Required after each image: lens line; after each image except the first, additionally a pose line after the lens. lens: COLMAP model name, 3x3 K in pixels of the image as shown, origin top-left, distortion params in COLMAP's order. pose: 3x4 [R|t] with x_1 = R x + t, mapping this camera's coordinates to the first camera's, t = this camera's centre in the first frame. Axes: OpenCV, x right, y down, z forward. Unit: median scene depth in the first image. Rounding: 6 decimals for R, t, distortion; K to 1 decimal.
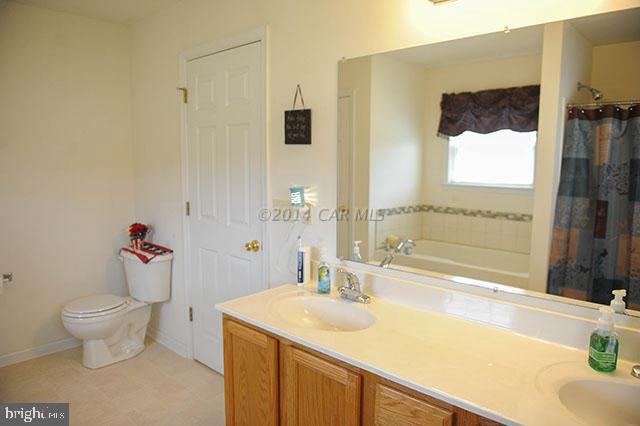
lens RADIAL K [[439.0, 0, 323.0], [0, 439.0, 211.8], [0, 0, 1]] dist [-0.048268, -0.001621]
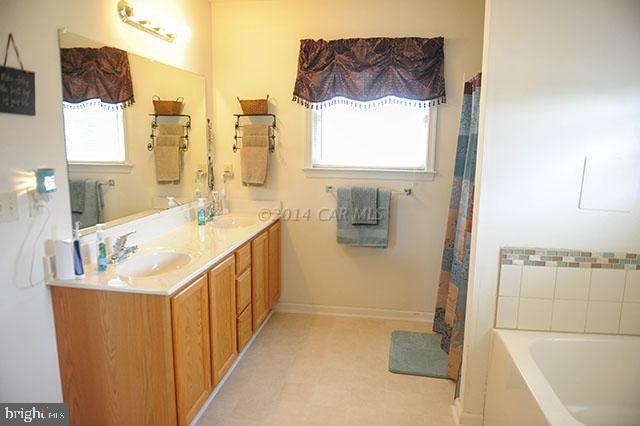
lens RADIAL K [[439.0, 0, 323.0], [0, 439.0, 211.8], [0, 0, 1]] dist [-0.048268, -0.001621]
pose [[0.835397, -0.084503, 0.543112, -0.103090], [0.056803, 0.996093, 0.067610, -0.039905], [-0.546704, -0.025631, 0.836934, 0.382063]]
